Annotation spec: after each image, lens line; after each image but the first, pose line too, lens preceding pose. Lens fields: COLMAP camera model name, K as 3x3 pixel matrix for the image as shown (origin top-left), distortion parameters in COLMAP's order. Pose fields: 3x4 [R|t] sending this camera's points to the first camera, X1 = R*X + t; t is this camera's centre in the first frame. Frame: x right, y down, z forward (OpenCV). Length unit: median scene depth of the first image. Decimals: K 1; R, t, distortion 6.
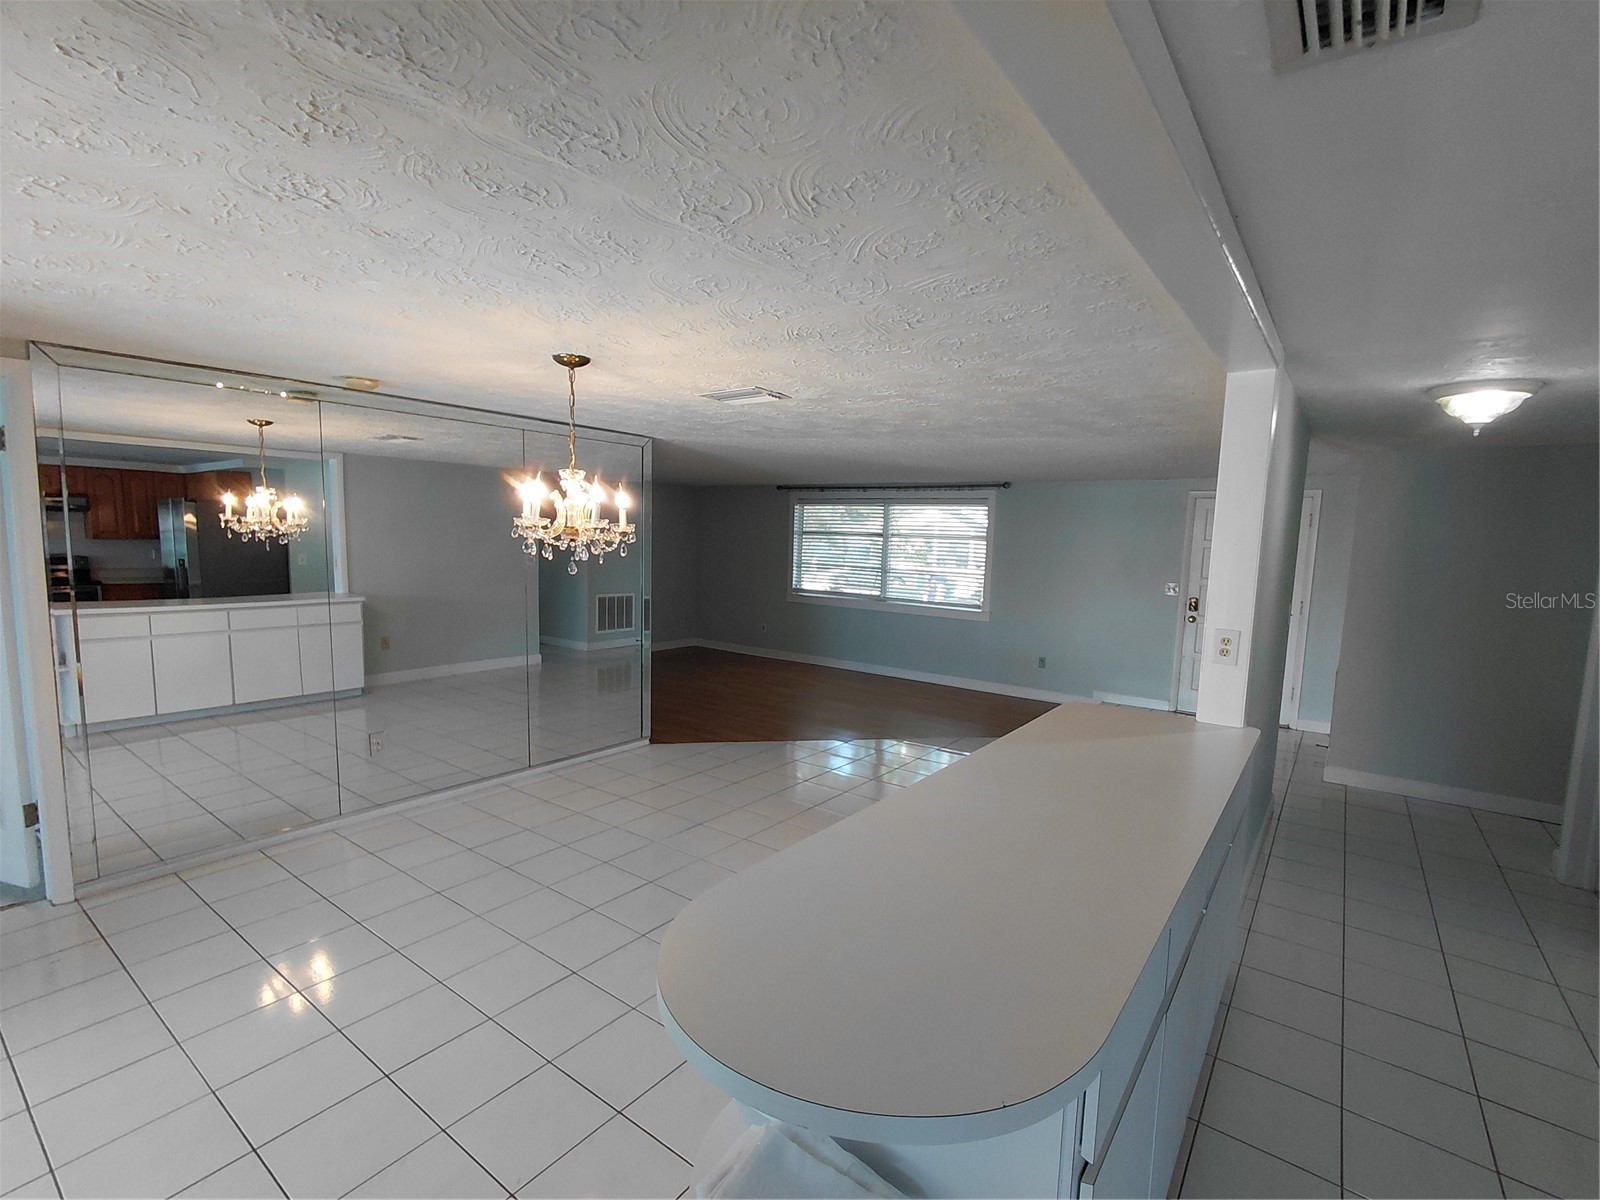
lens RADIAL K [[735.6, 0, 809.5], [0, 735.6, 622.9], [0, 0, 1]] dist [-0.000733, 0.000558]
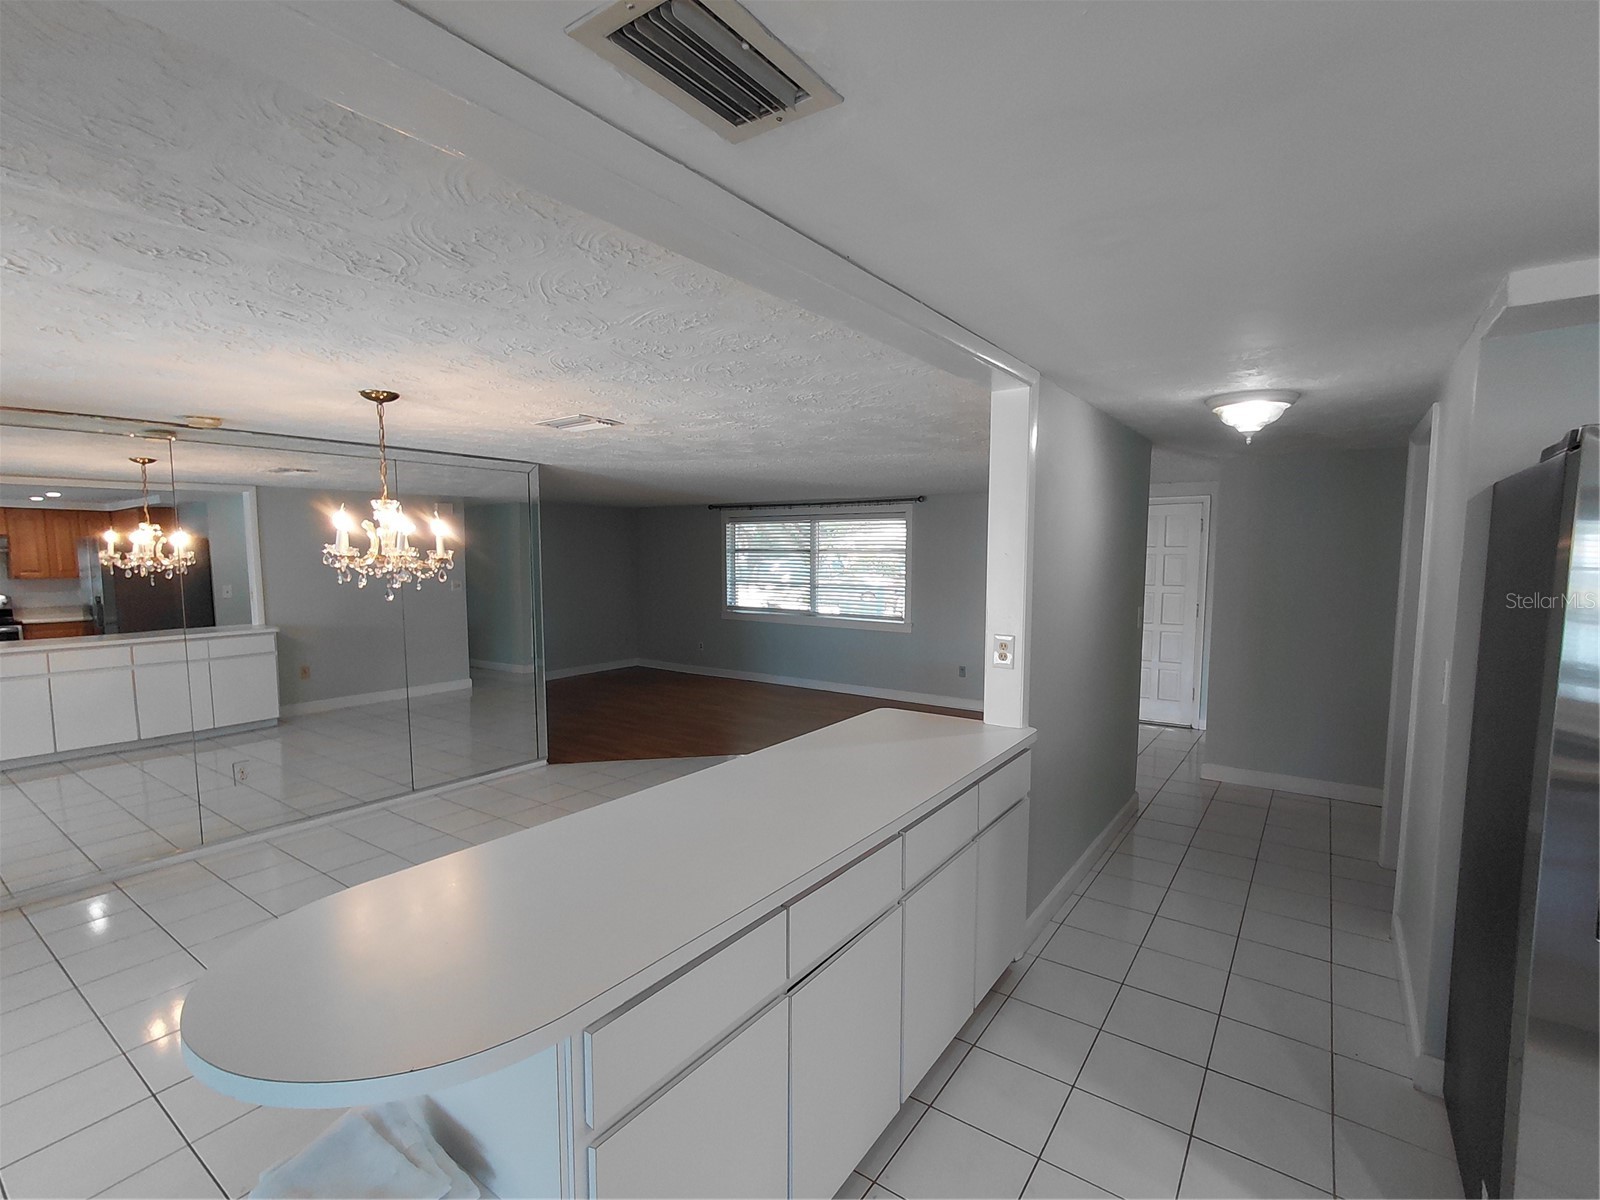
lens RADIAL K [[735.6, 0, 809.5], [0, 735.6, 622.9], [0, 0, 1]] dist [-0.000733, 0.000558]
pose [[0.999416, -0.031269, 0.013794, 0.124810], [0.031559, 0.999273, -0.021399, 0.002689], [-0.013115, 0.021822, 0.999676, -0.019713]]
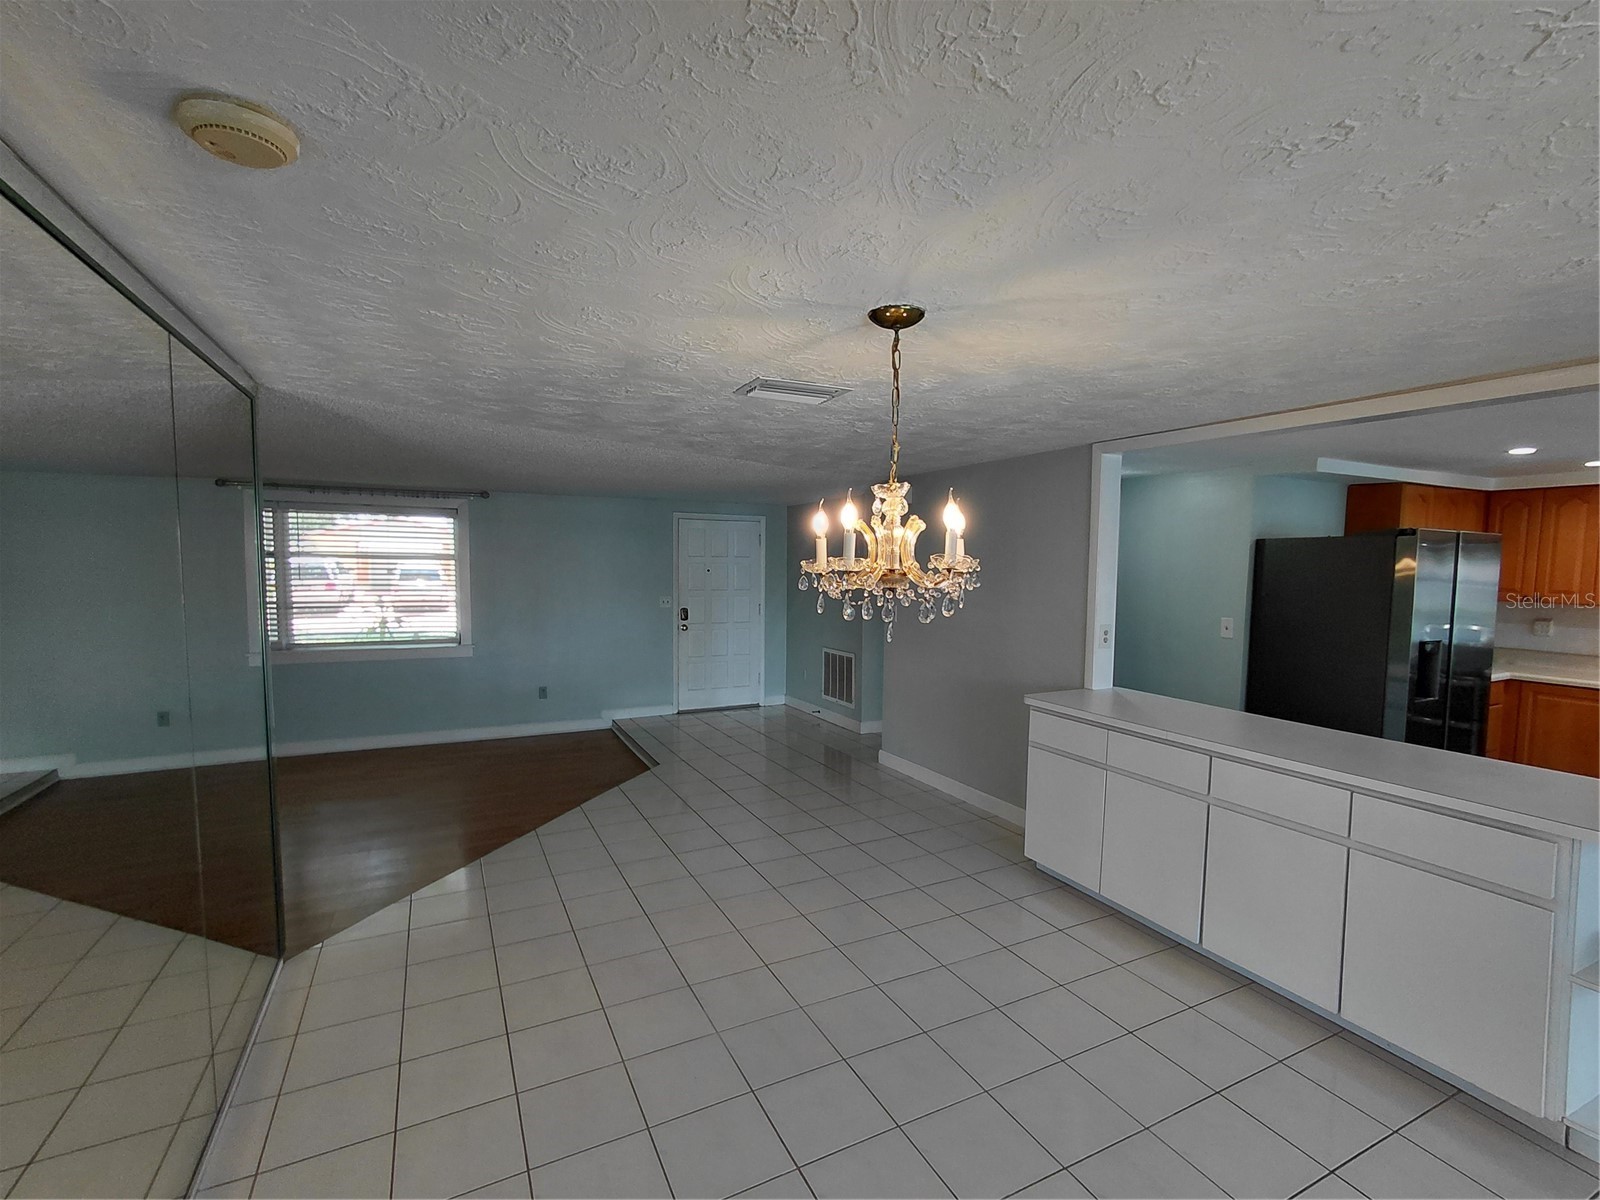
lens RADIAL K [[735.6, 0, 809.5], [0, 735.6, 622.9], [0, 0, 1]] dist [-0.000733, 0.000558]
pose [[0.452695, -0.097186, 0.886353, -0.450847], [0.104587, 0.992968, 0.055459, -0.064197], [-0.885511, 0.067595, 0.459676, 0.382075]]
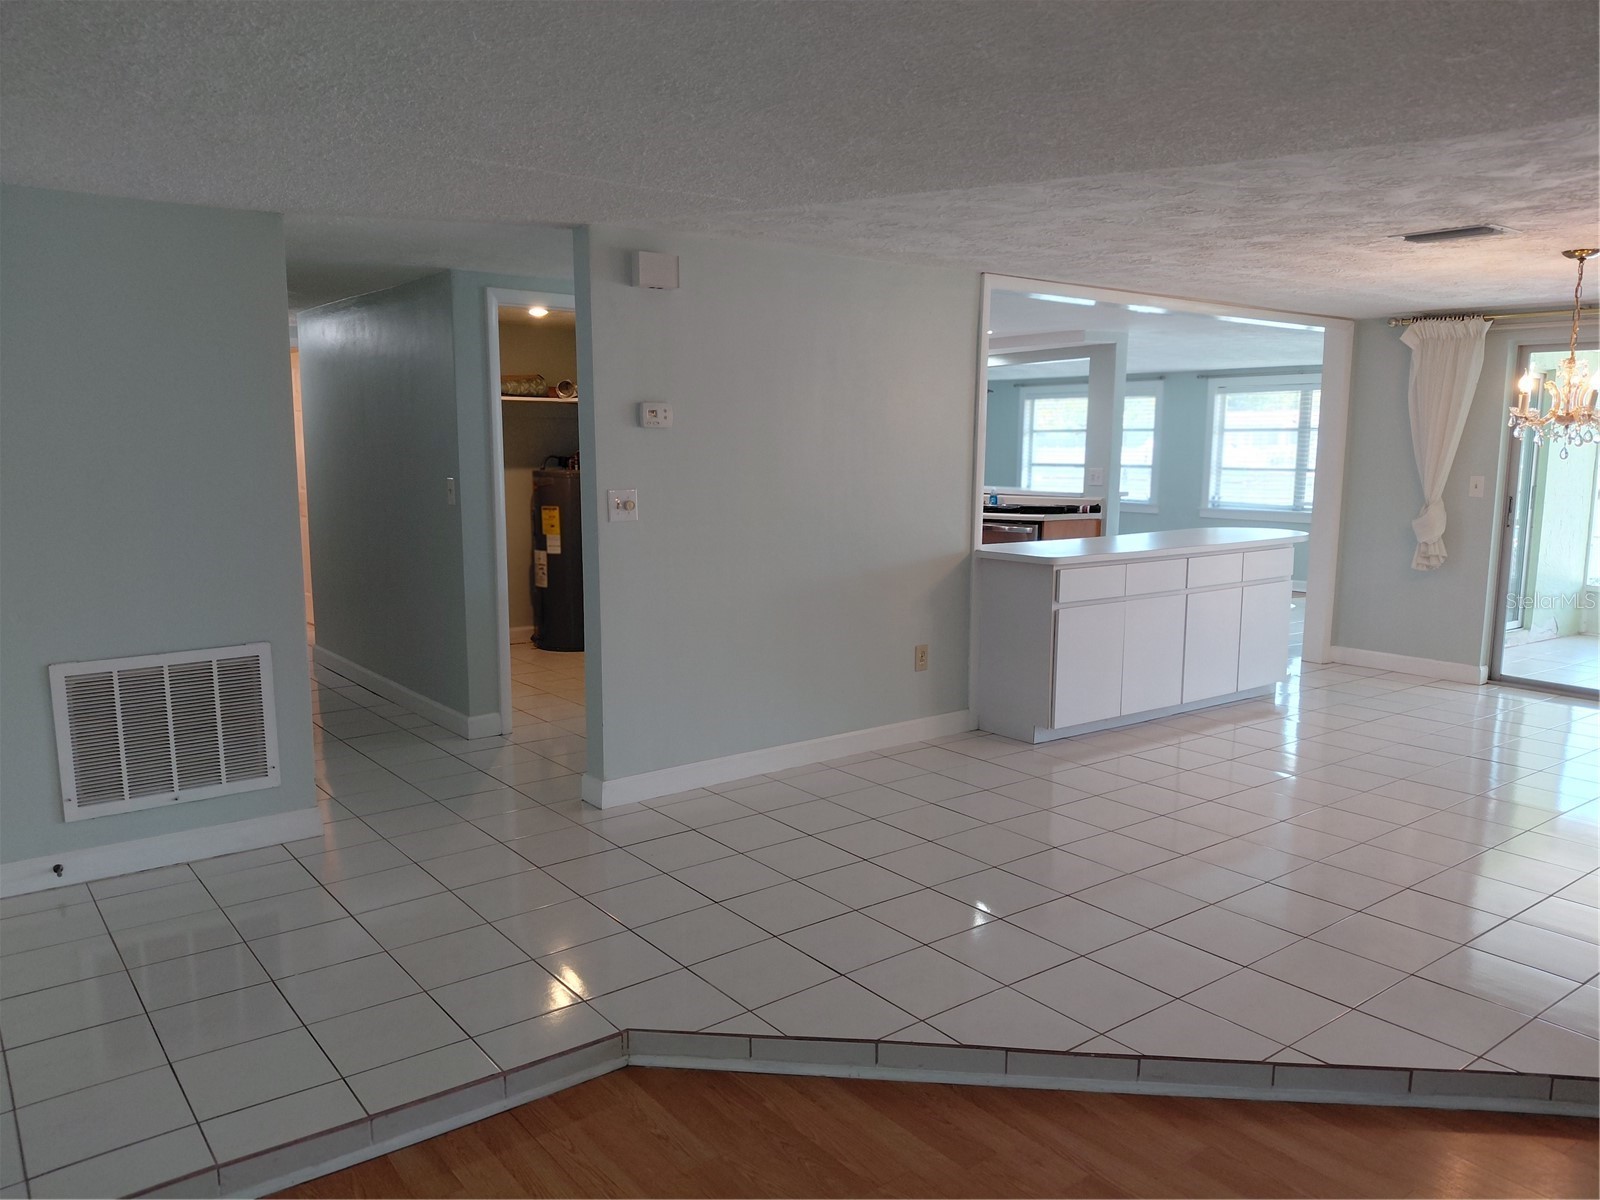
lens RADIAL K [[1162.8, 0, 800.9], [0, 1162.8, 608.5], [0, 0, 1]] dist [0.068095, -0.136781]
pose [[-0.960039, -0.073814, 0.269956, 0.122367], [-0.001154, 0.965627, 0.259928, -0.146026], [-0.279863, 0.249229, -0.927125, 1.420742]]
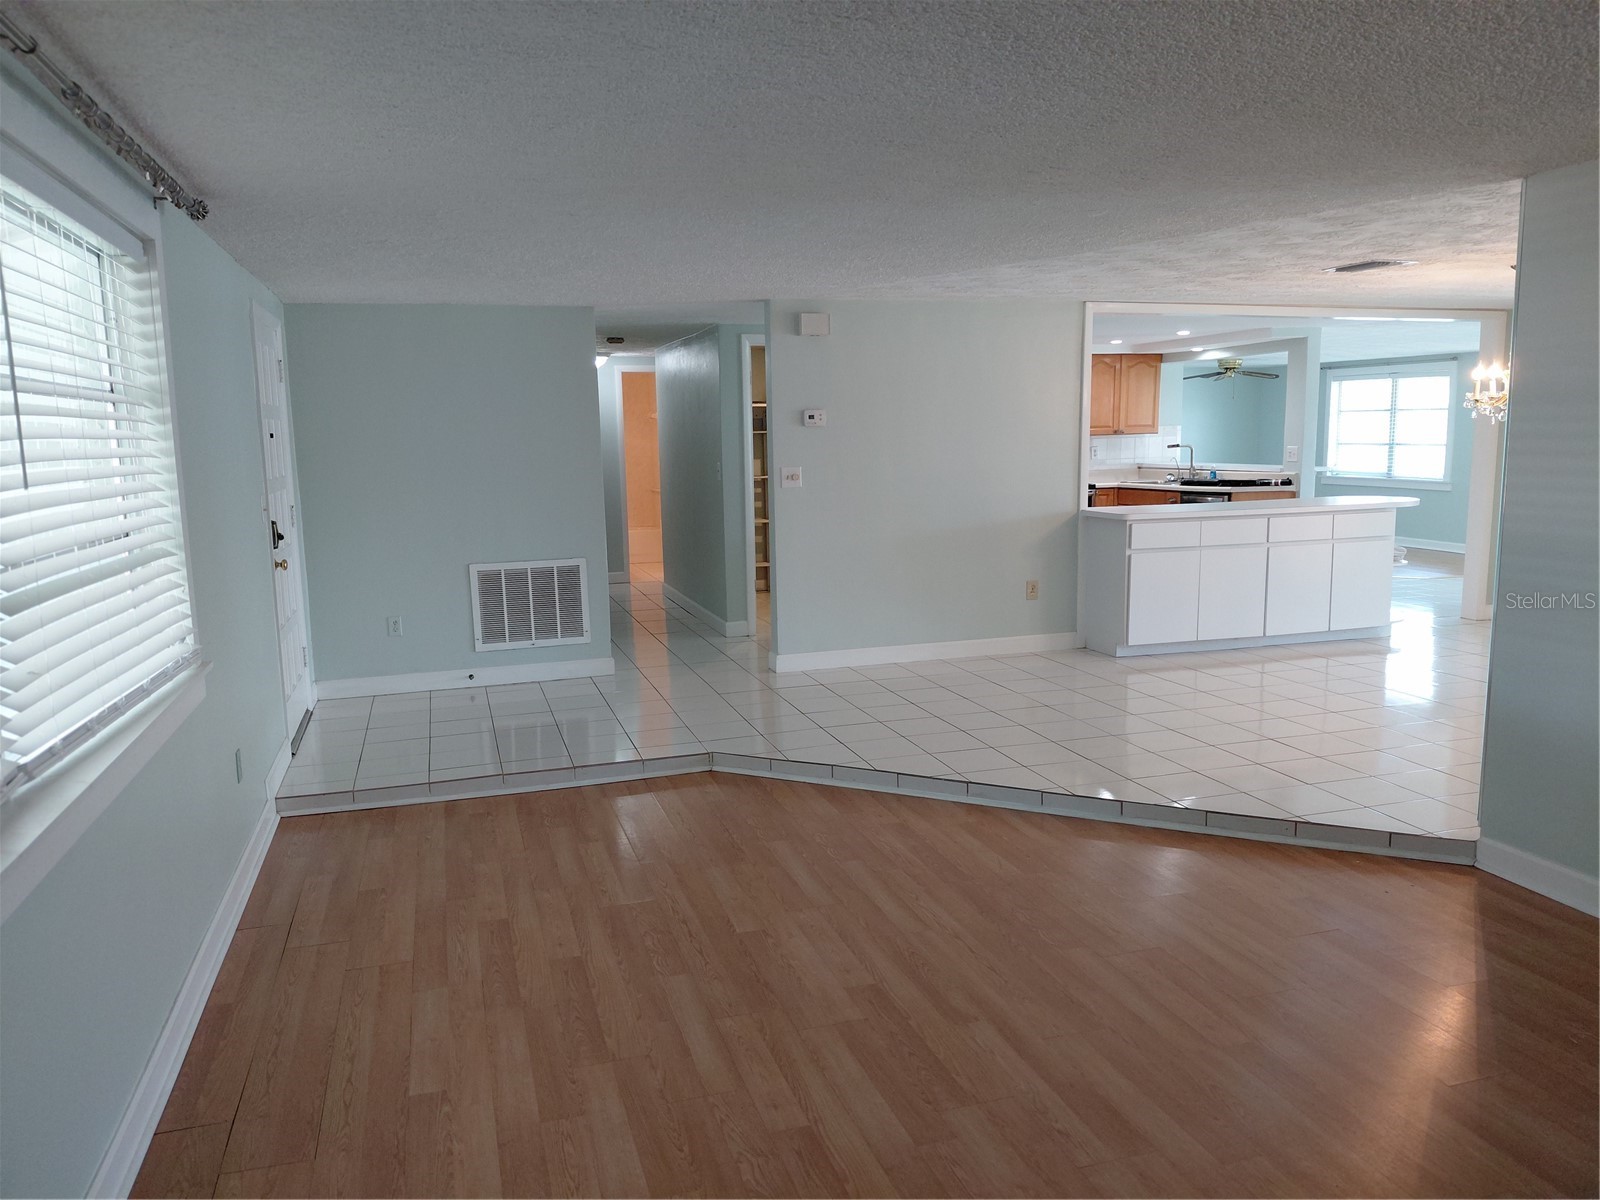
lens RADIAL K [[1150.5, 0, 800.0], [0, 1150.5, 600.0], [0, 0, 1]] dist [0.134798, -0.318590]
pose [[-0.802210, -0.100079, 0.588595, -0.266954], [0.063842, 0.965819, 0.251232, -0.186332], [-0.593619, 0.239118, -0.768400, 1.657316]]
